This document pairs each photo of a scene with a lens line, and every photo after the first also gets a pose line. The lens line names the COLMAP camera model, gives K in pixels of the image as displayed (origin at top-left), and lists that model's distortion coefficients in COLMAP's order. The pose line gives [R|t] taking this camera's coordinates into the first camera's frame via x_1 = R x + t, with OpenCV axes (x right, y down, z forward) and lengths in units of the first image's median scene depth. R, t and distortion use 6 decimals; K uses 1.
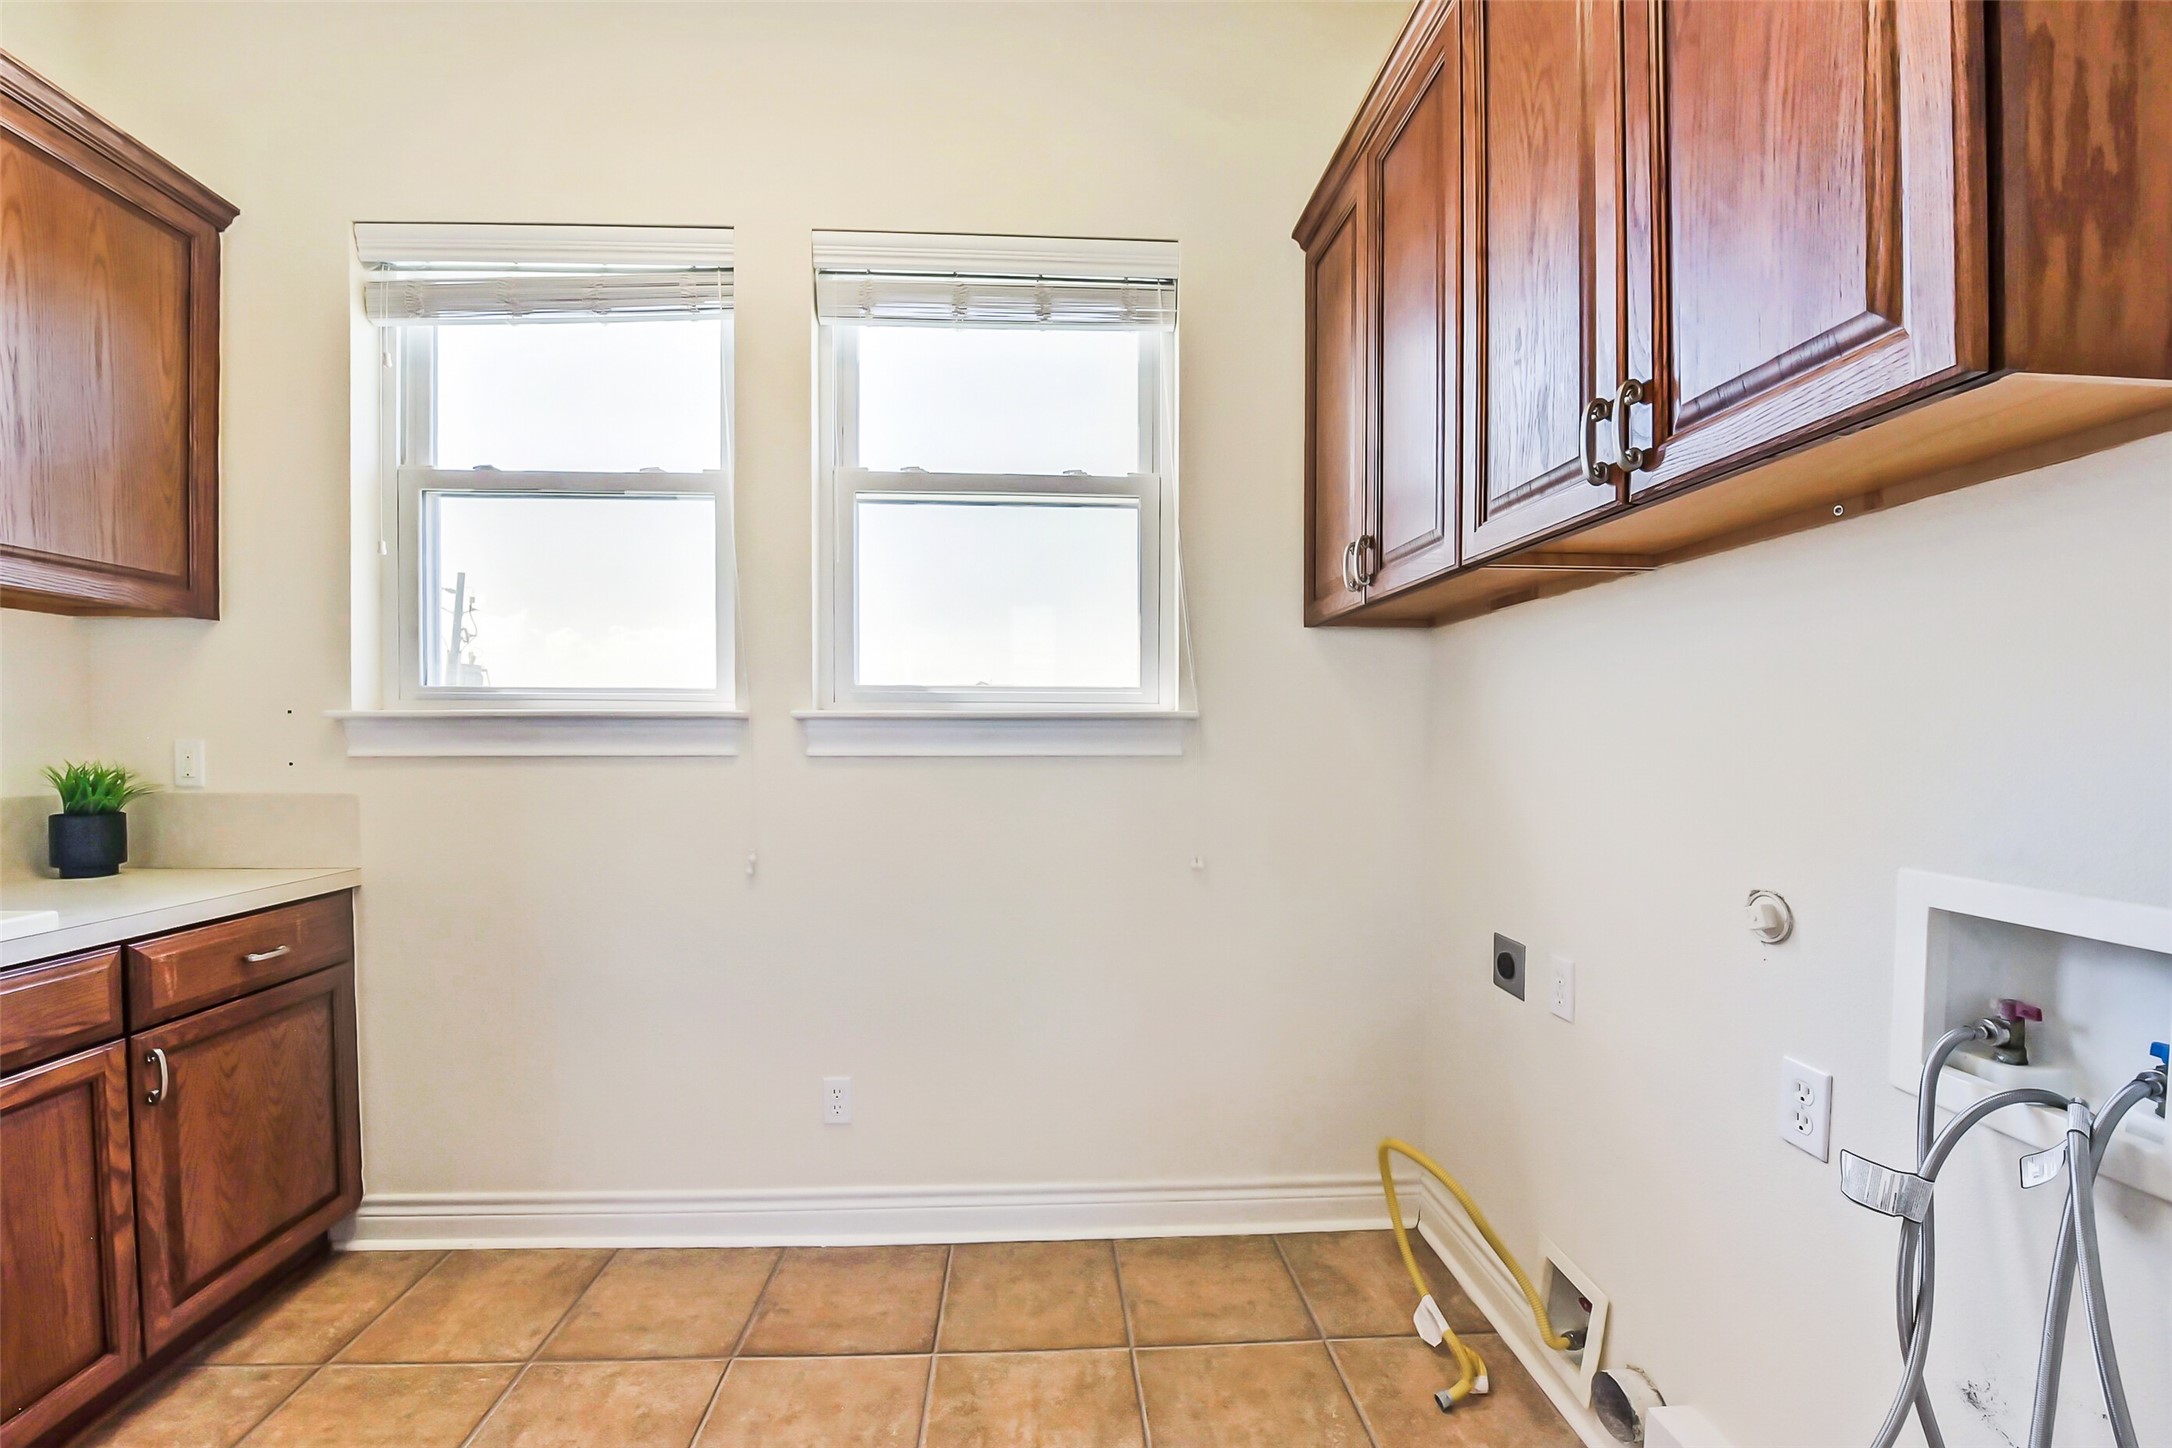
lens RADIAL K [[868.7, 0, 1077.2], [0, 868.7, 734.3], [0, 0, 1]] dist [-0.022762, 0.000985]
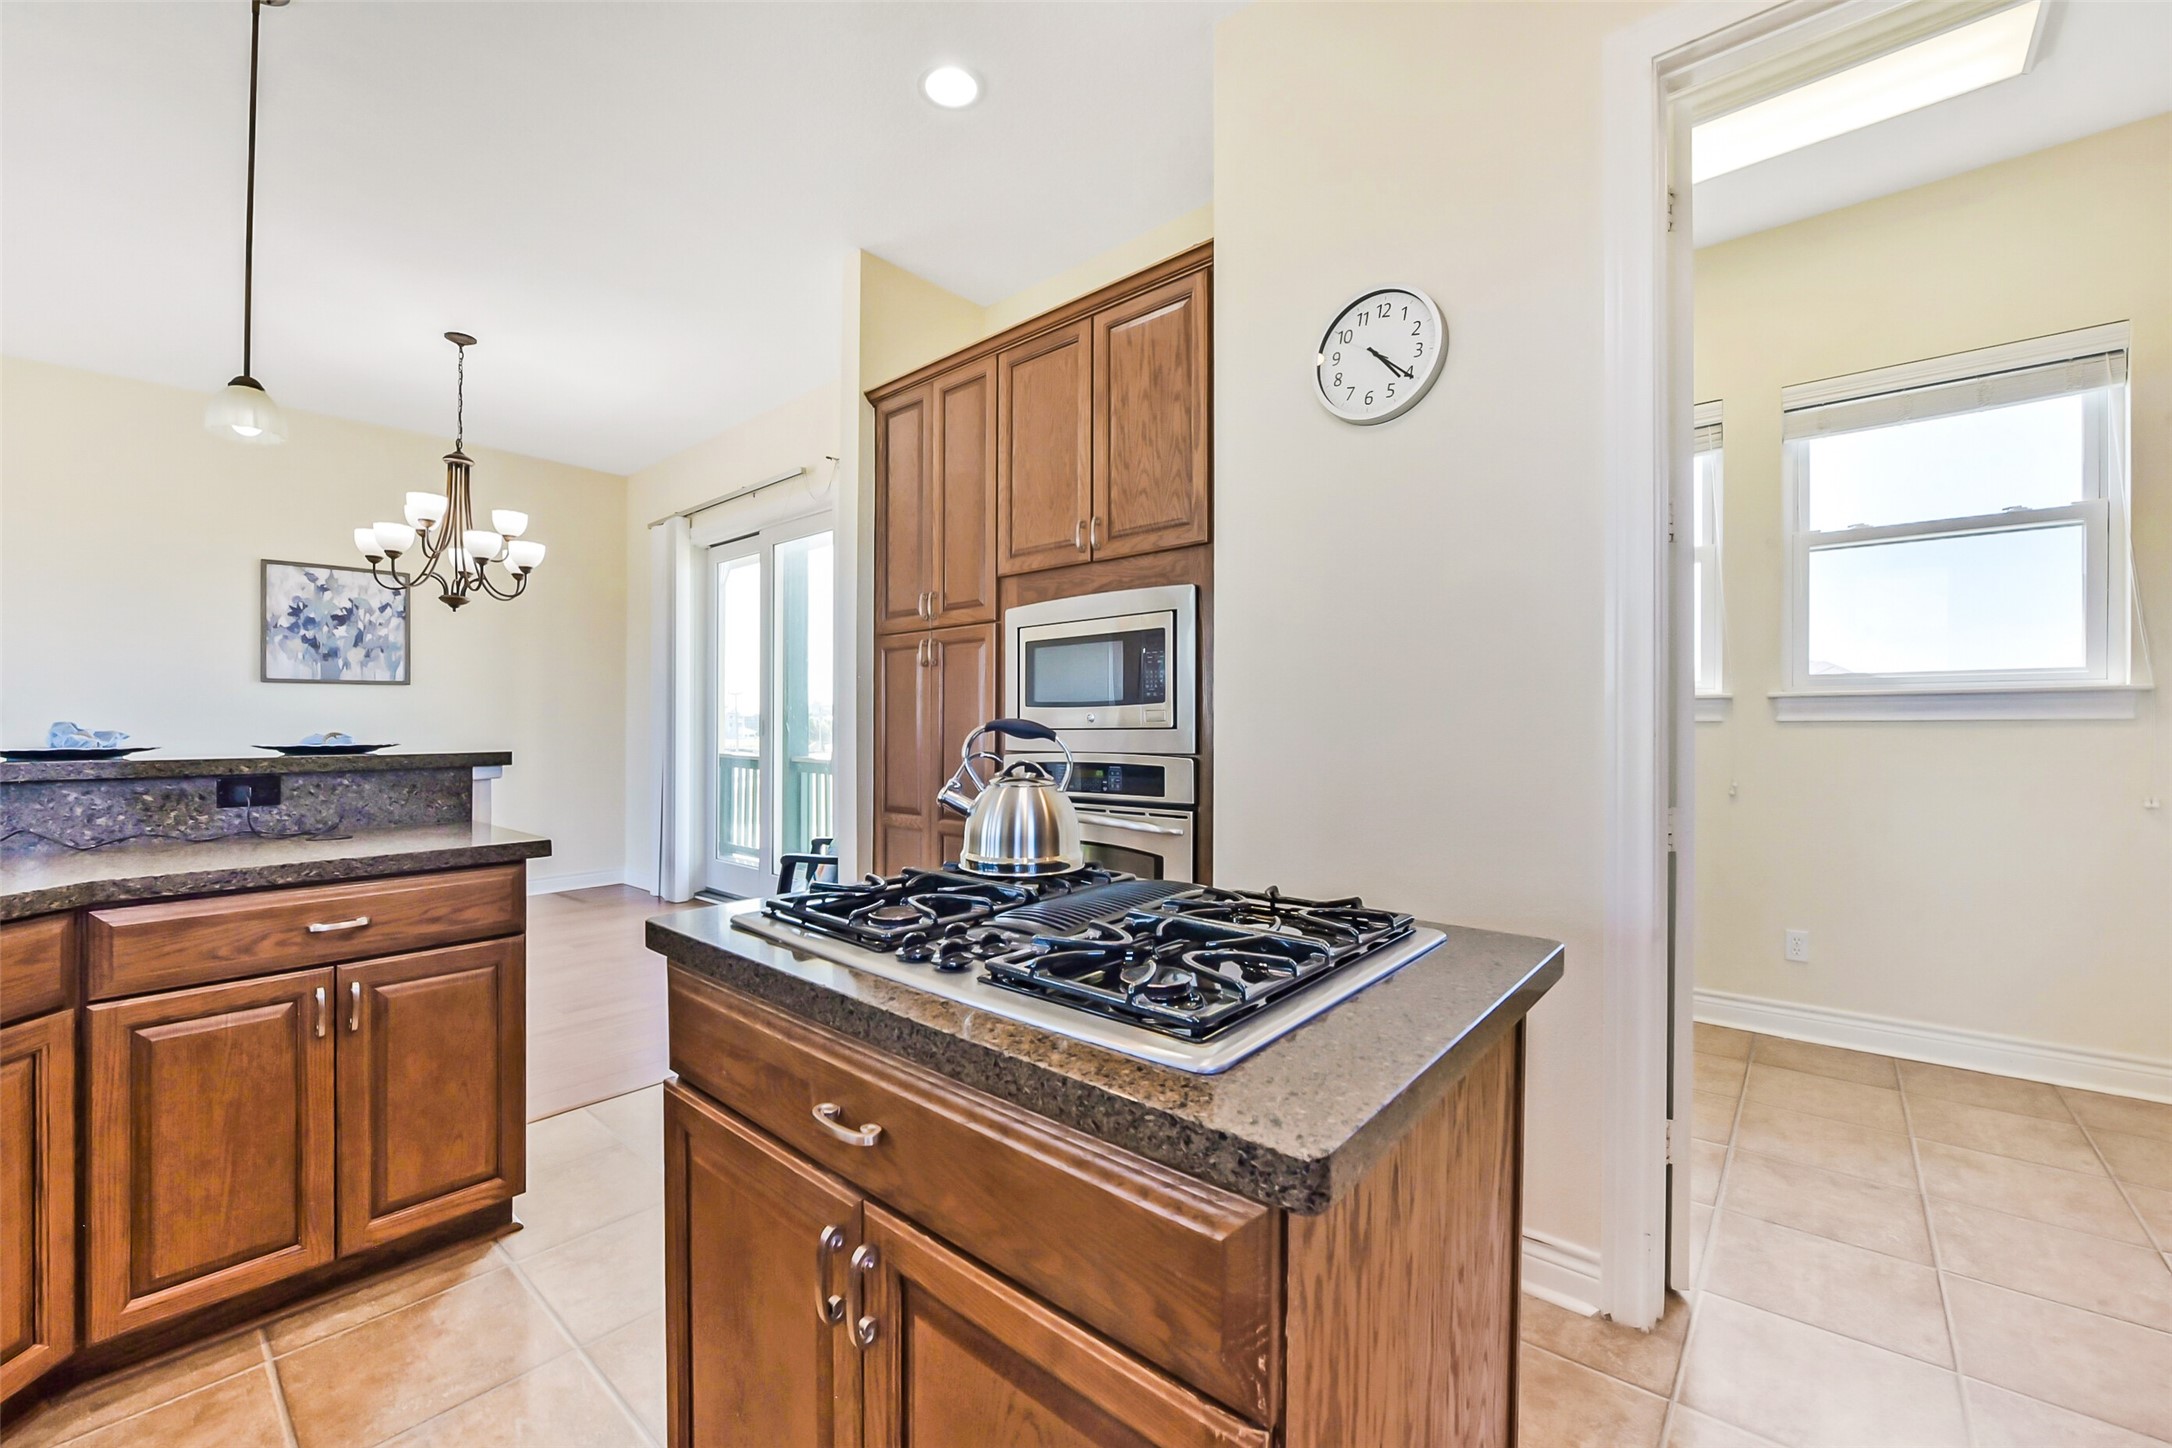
lens RADIAL K [[868.7, 0, 1087.9], [0, 868.7, 733.2], [0, 0, 1]] dist [-0.022762, 0.000985]
pose [[0.723376, 0.000824, -0.690454, -0.151318], [0.011335, 0.999850, 0.013068, 0.012016], [0.690361, -0.017279, 0.723259, -1.033318]]
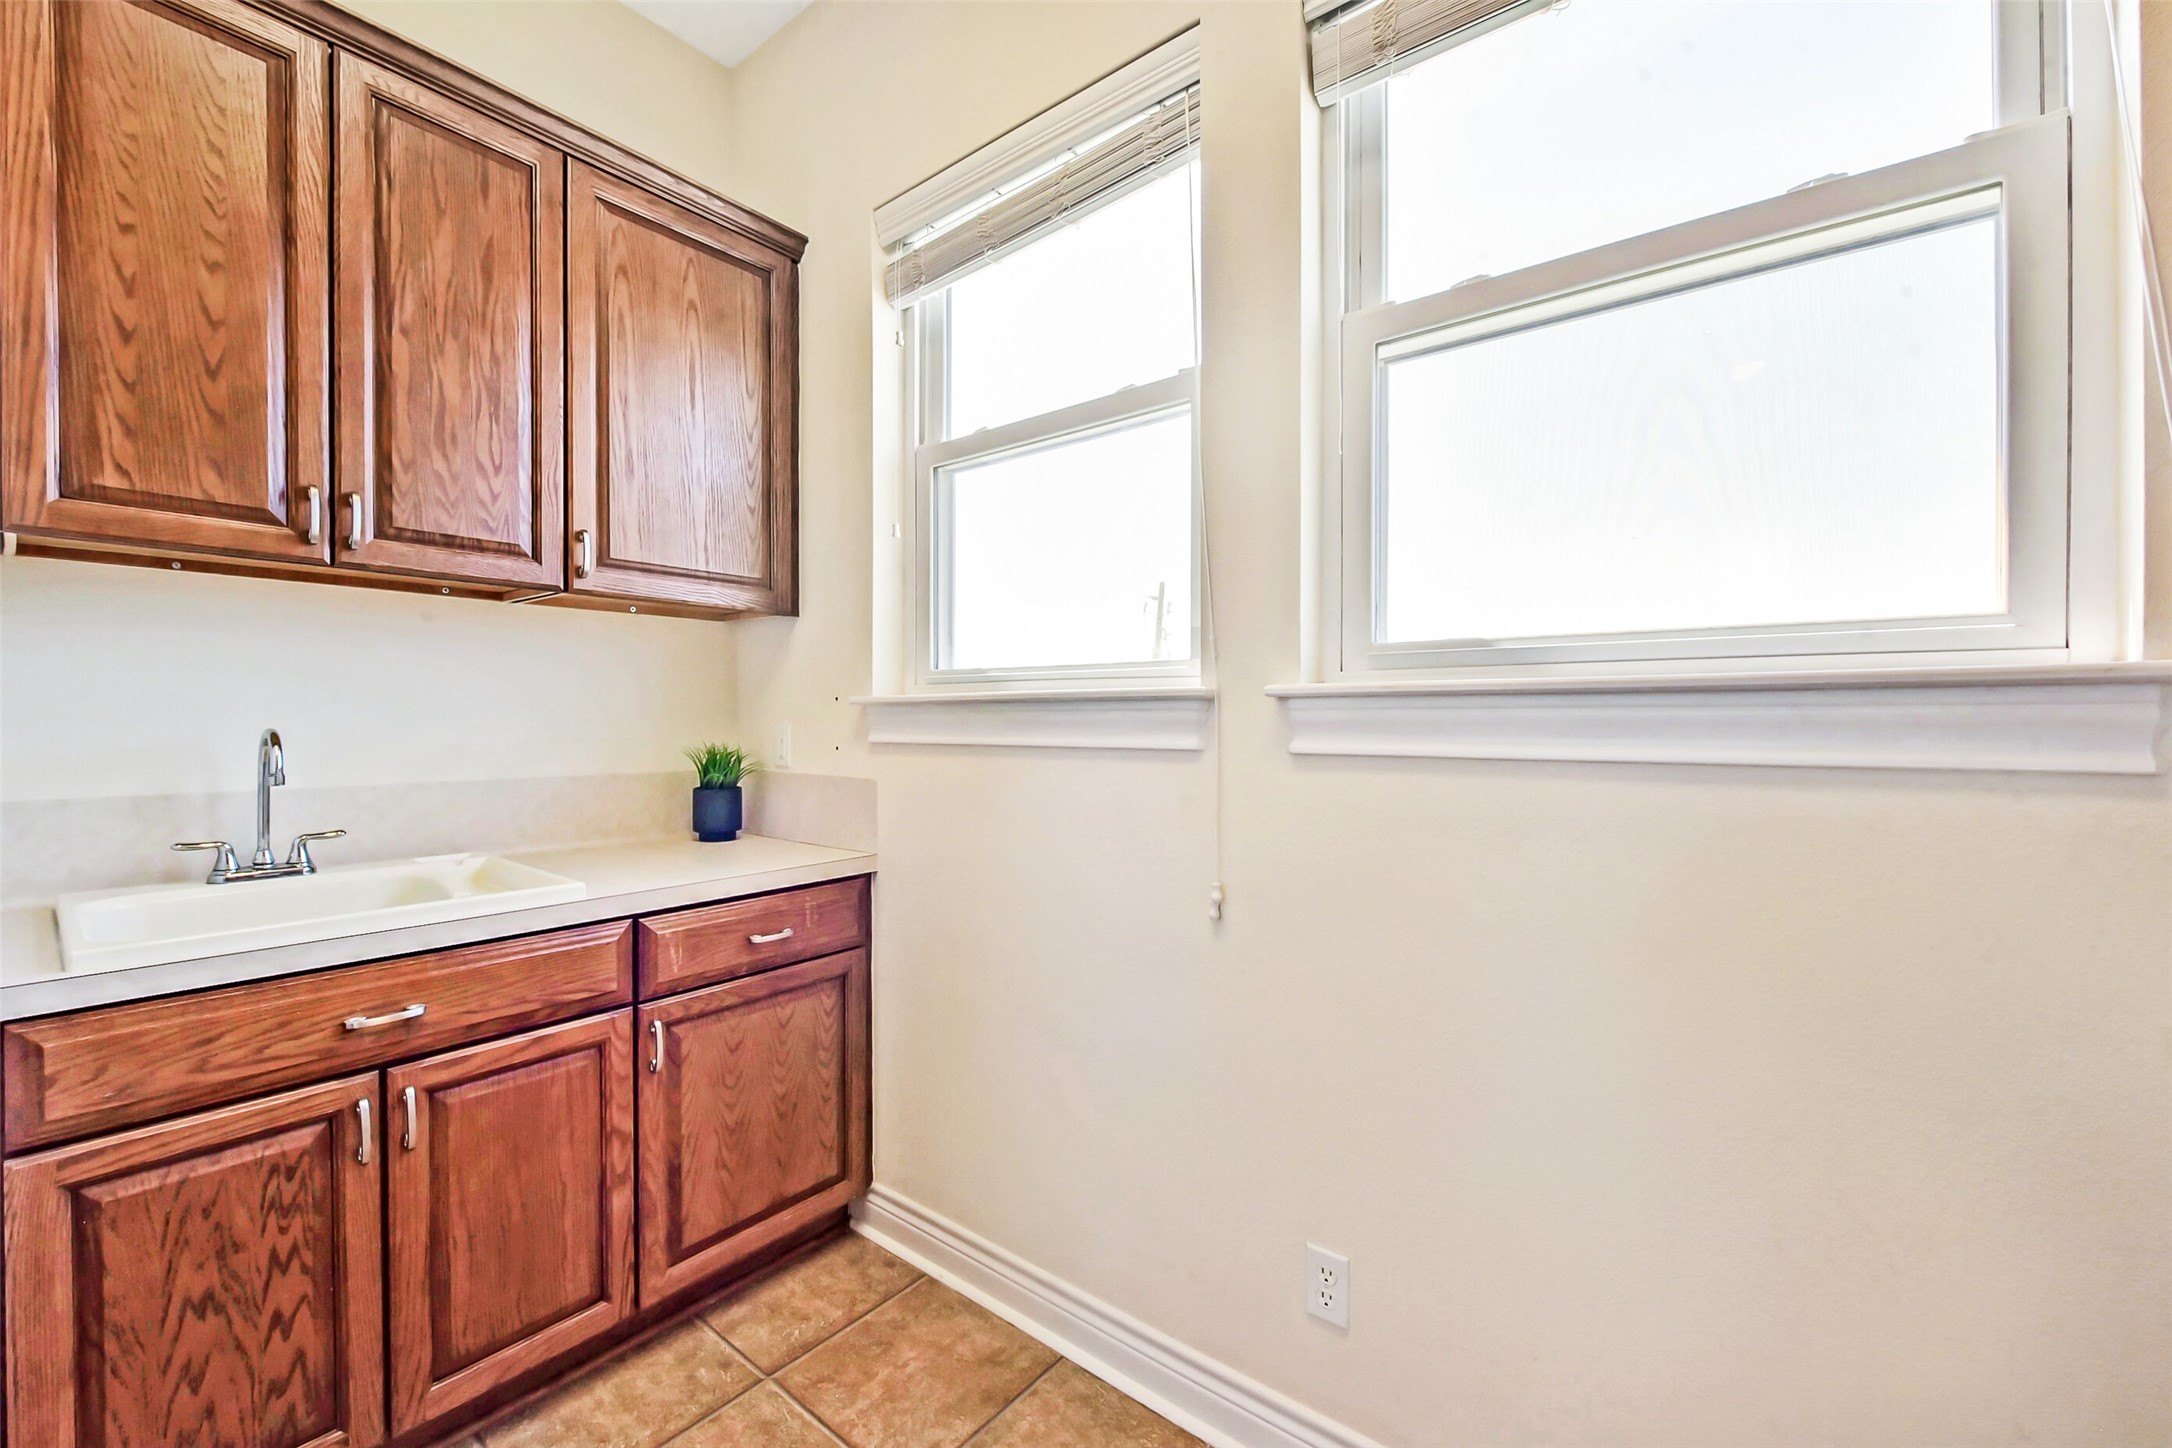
lens RADIAL K [[868.7, 0, 1071.6], [0, 868.7, 733.5], [0, 0, 1]] dist [-0.022762, 0.000985]
pose [[0.744504, 0.010501, -0.667535, 0.005741], [0.002728, 0.999820, 0.018772, -0.002907], [0.667612, -0.015797, 0.744342, 0.414958]]
